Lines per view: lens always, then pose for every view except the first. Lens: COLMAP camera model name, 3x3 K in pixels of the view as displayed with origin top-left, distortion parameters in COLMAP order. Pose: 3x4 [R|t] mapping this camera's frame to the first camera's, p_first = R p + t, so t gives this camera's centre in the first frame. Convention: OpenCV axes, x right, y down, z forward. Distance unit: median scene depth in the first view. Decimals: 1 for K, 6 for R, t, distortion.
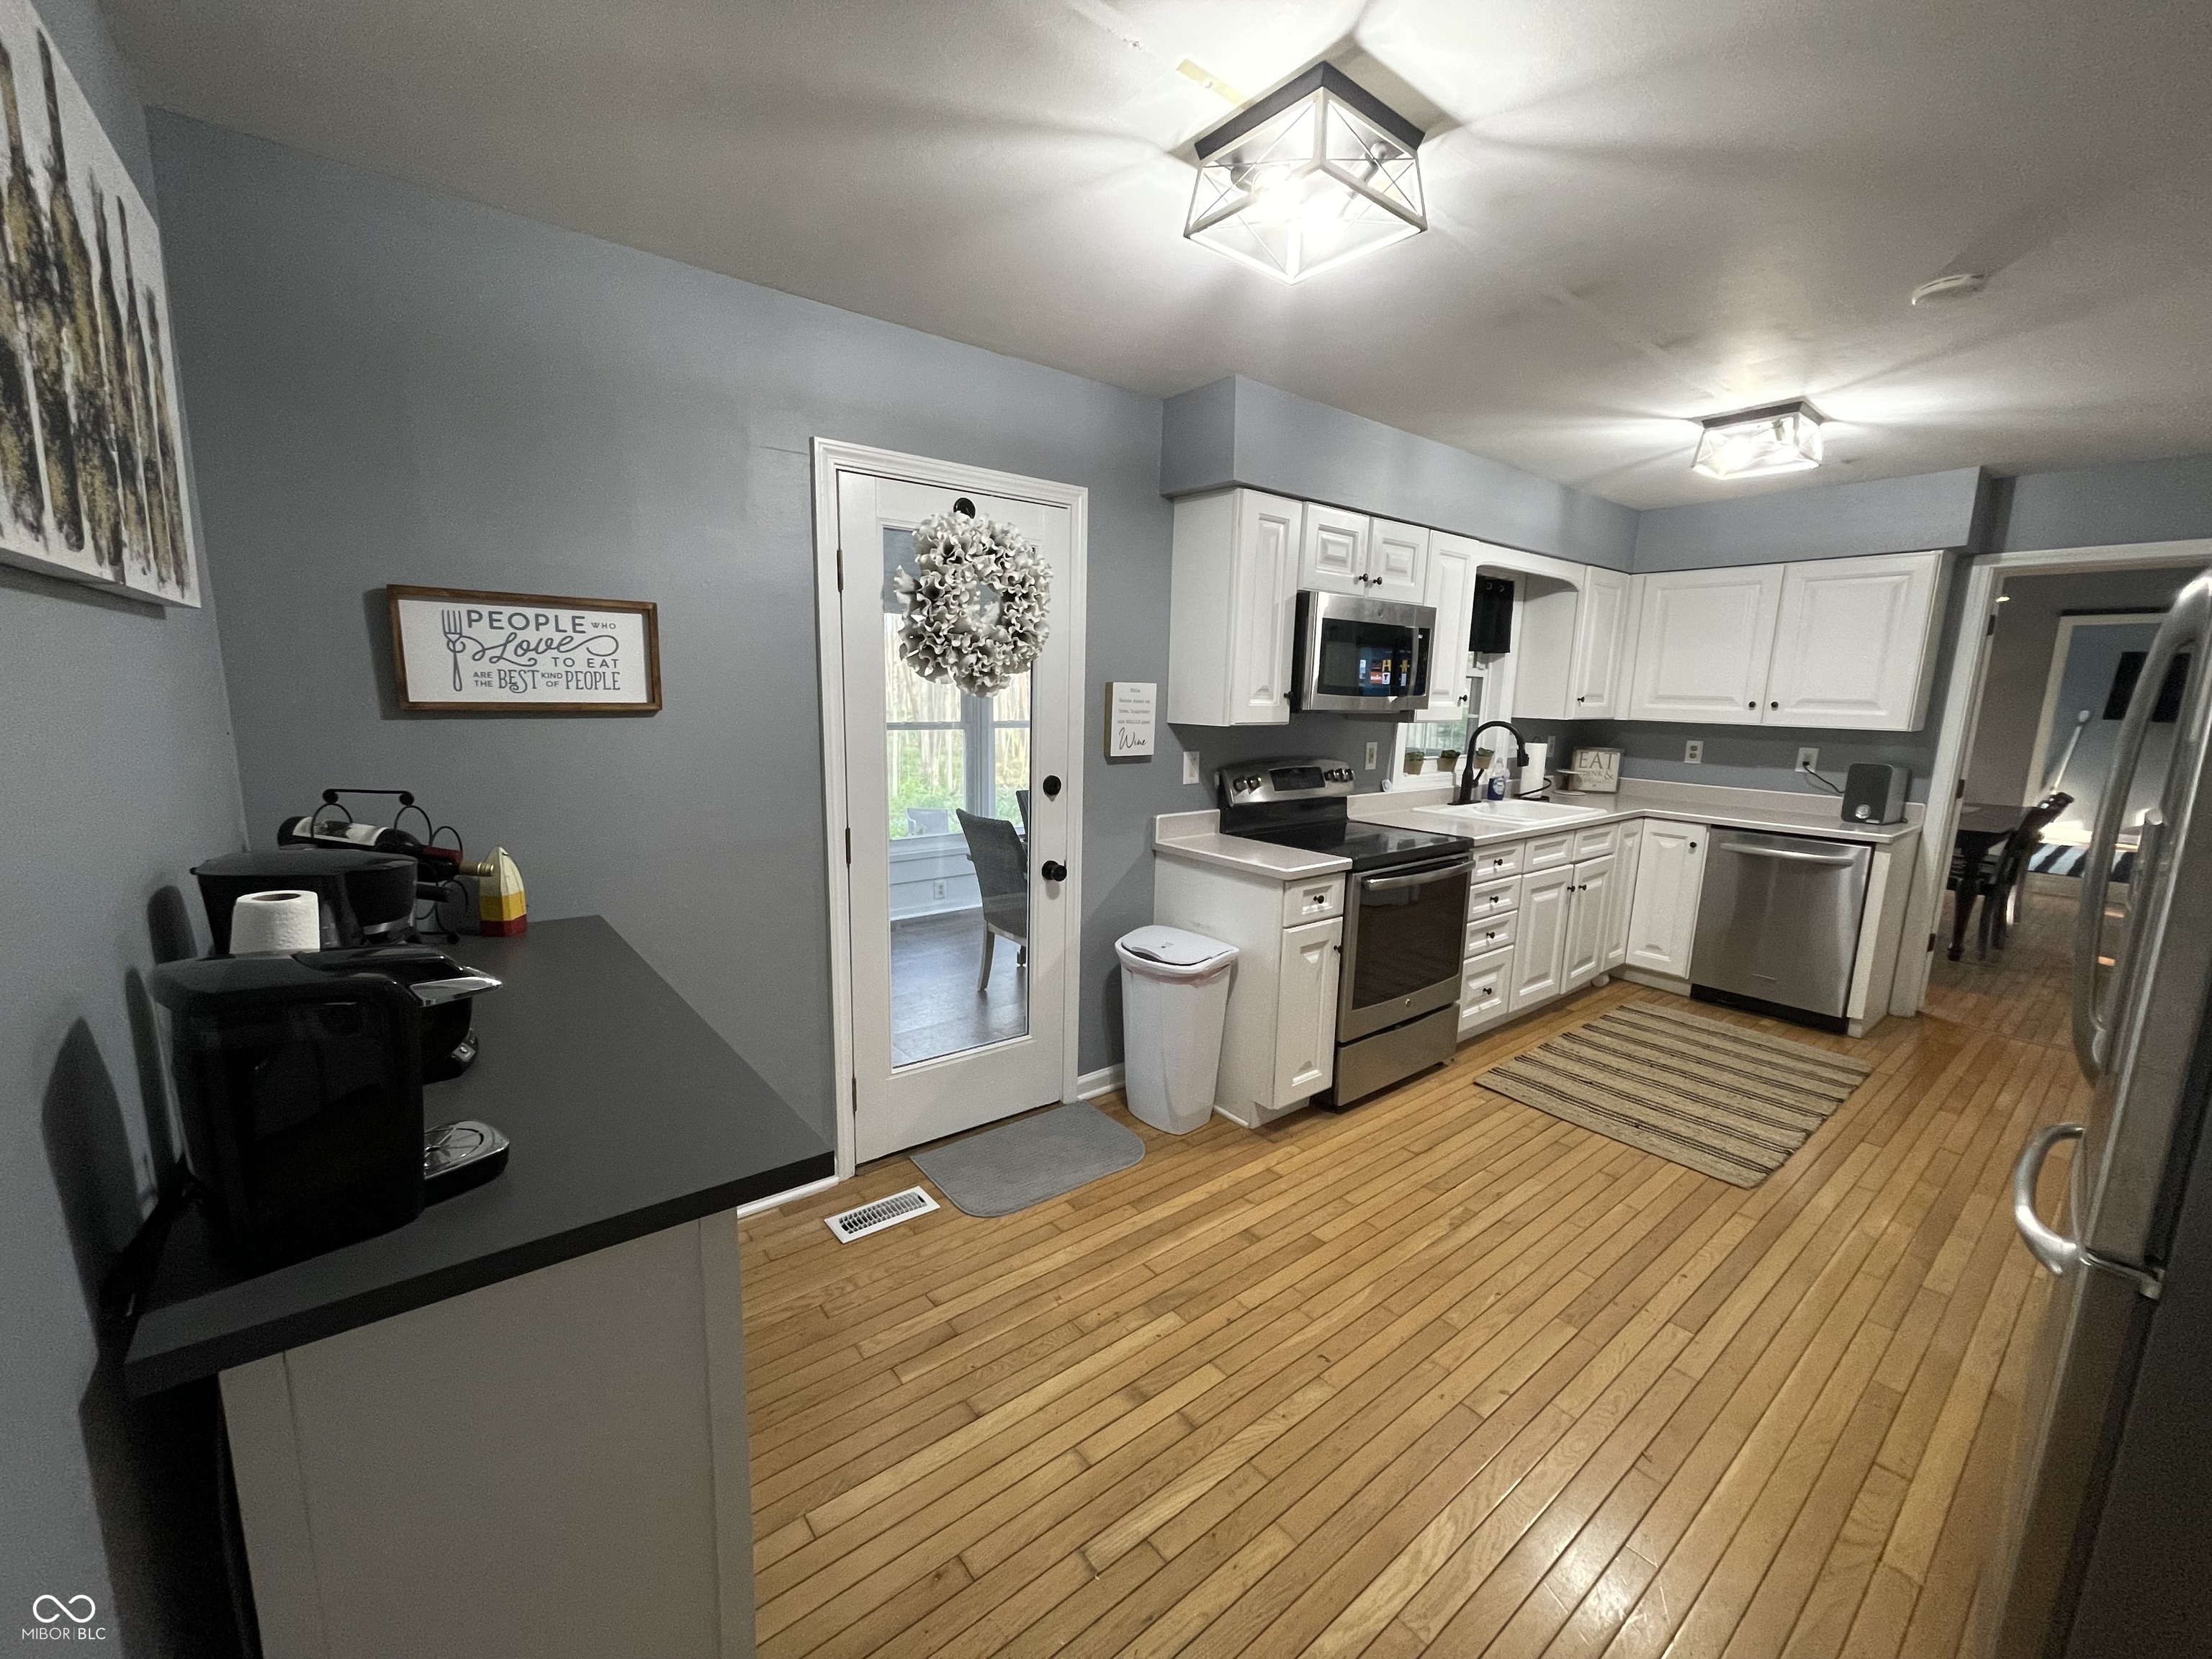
lens RADIAL K [[886.2, 0, 1094.7], [0, 886.2, 839.7], [0, 0, 1]] dist [-0.023732, 0.008102]
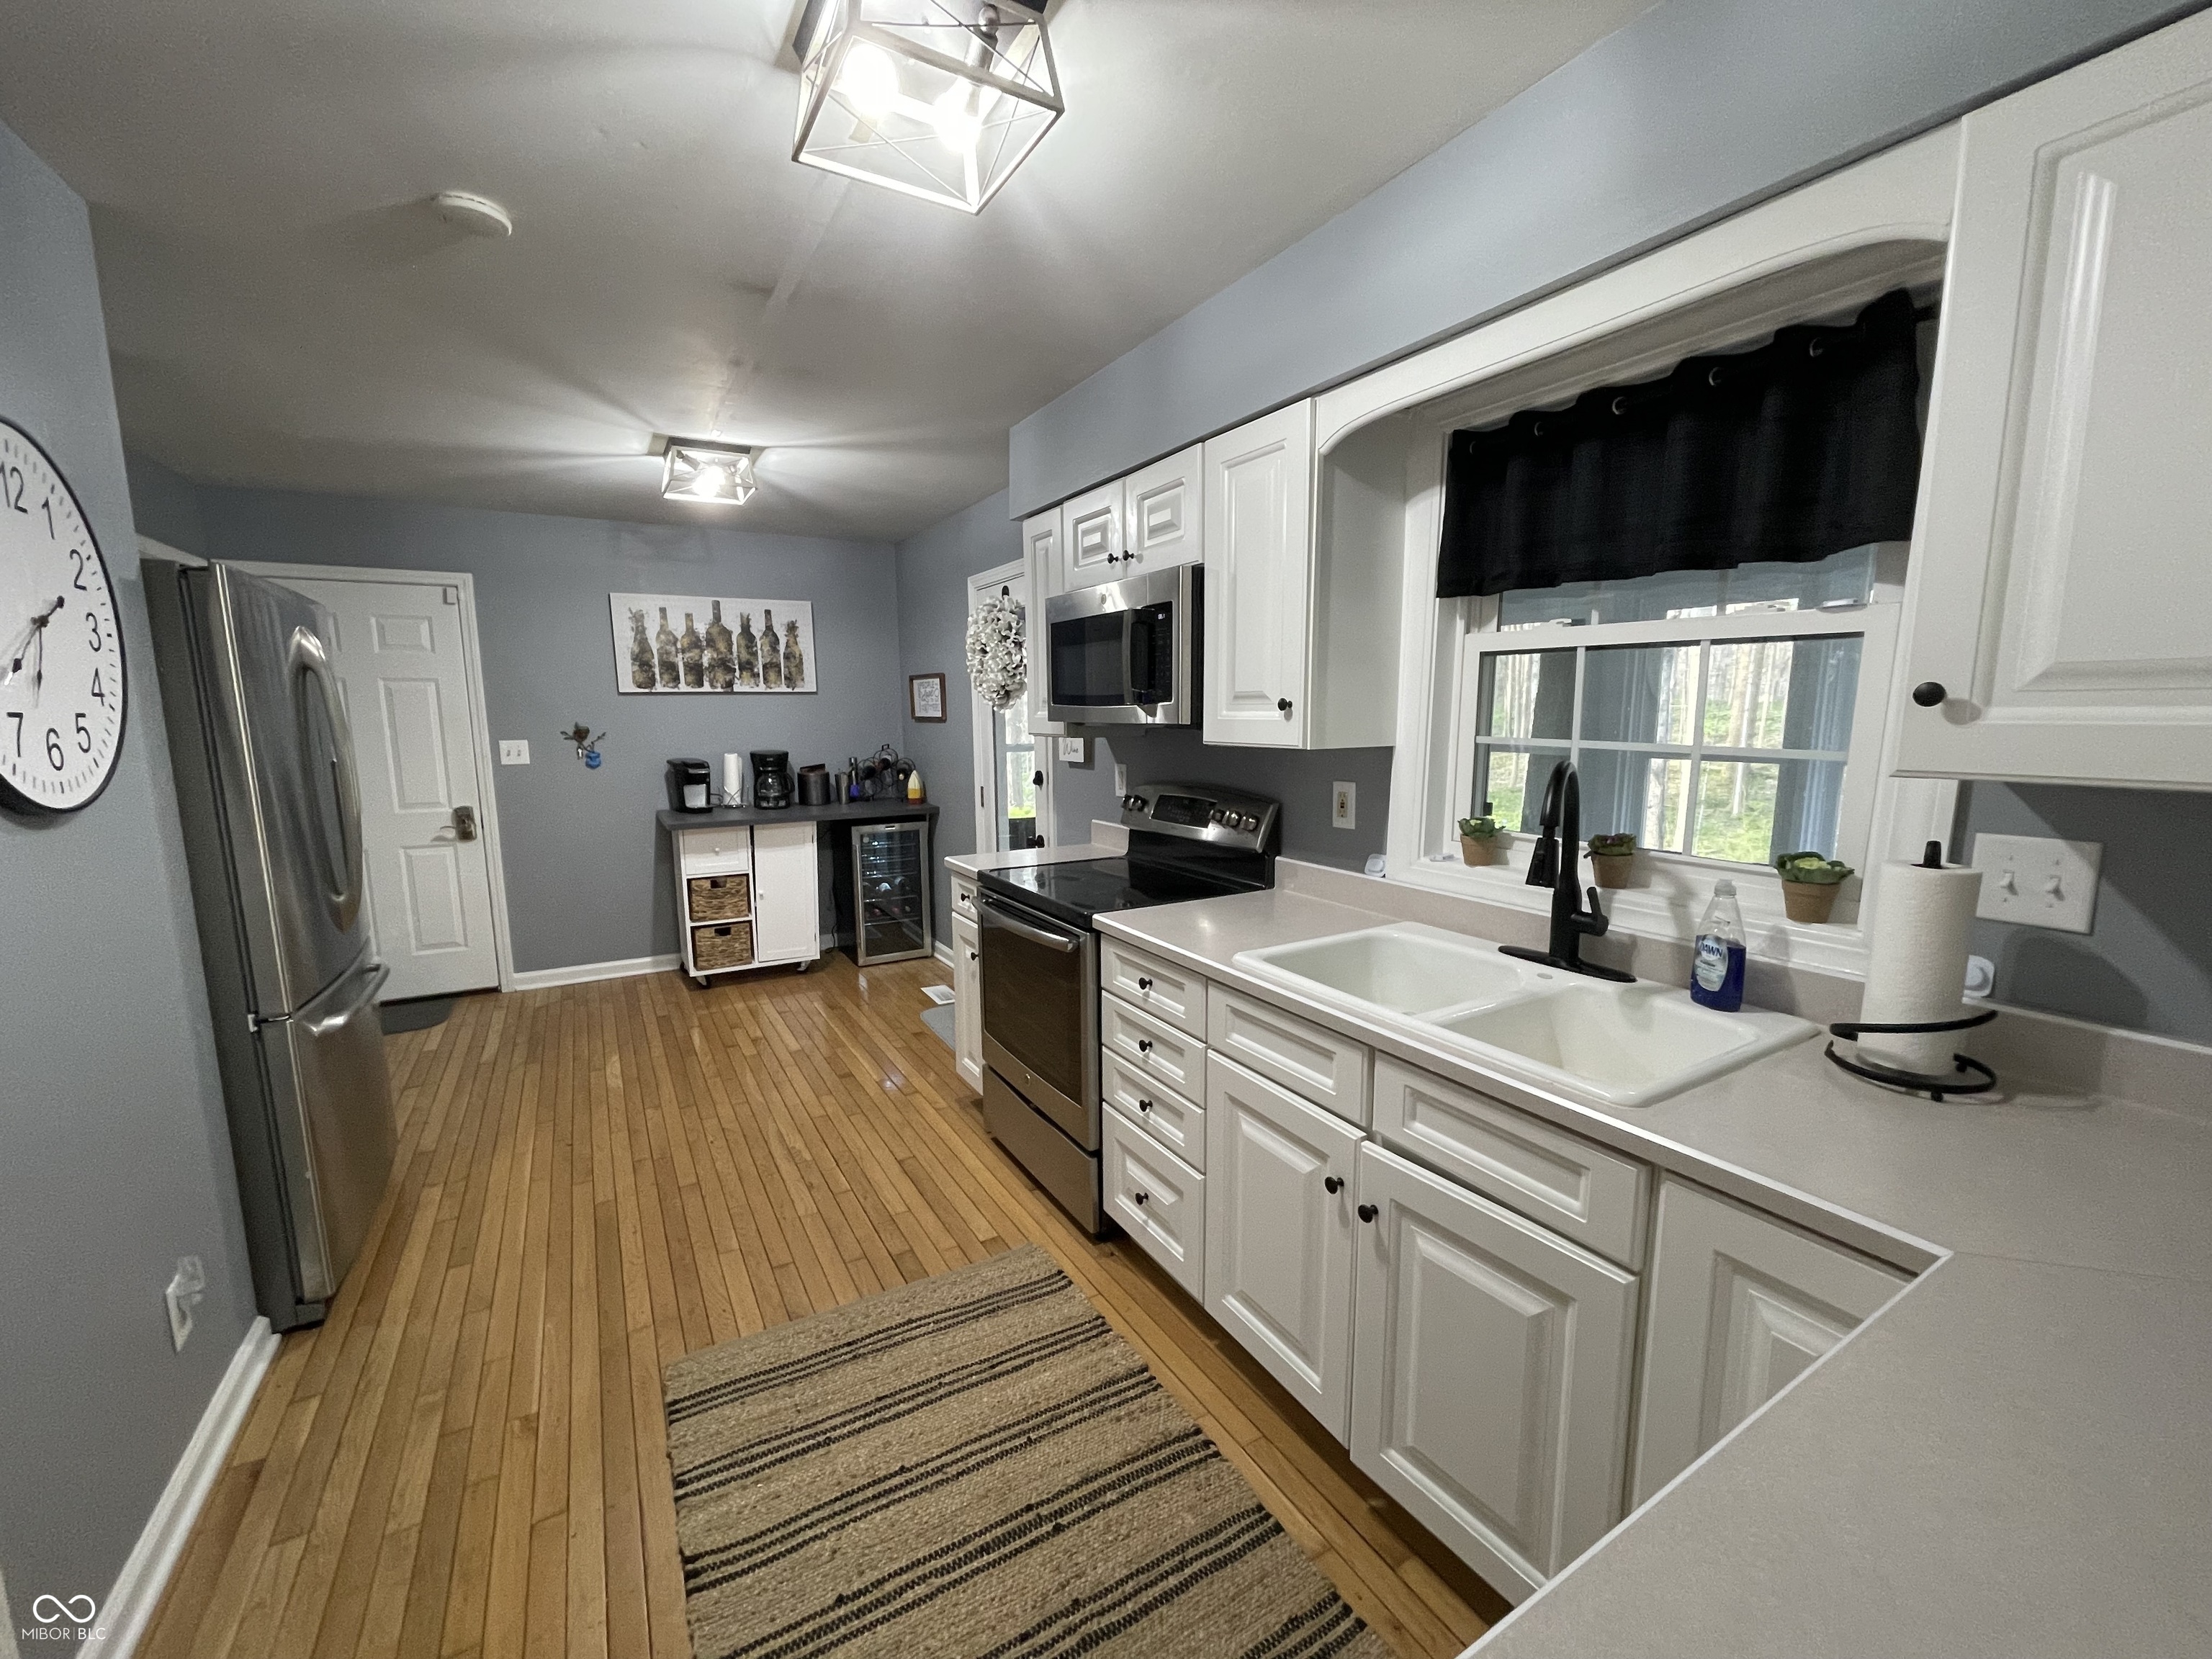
lens RADIAL K [[886.2, 0, 1094.7], [0, 886.2, 839.7], [0, 0, 1]] dist [-0.023732, 0.008102]
pose [[-0.135745, 0.124427, -0.982899, 1.142908], [-0.164235, 0.975530, 0.146177, -0.163264], [0.977036, 0.181269, -0.111988, 1.133356]]
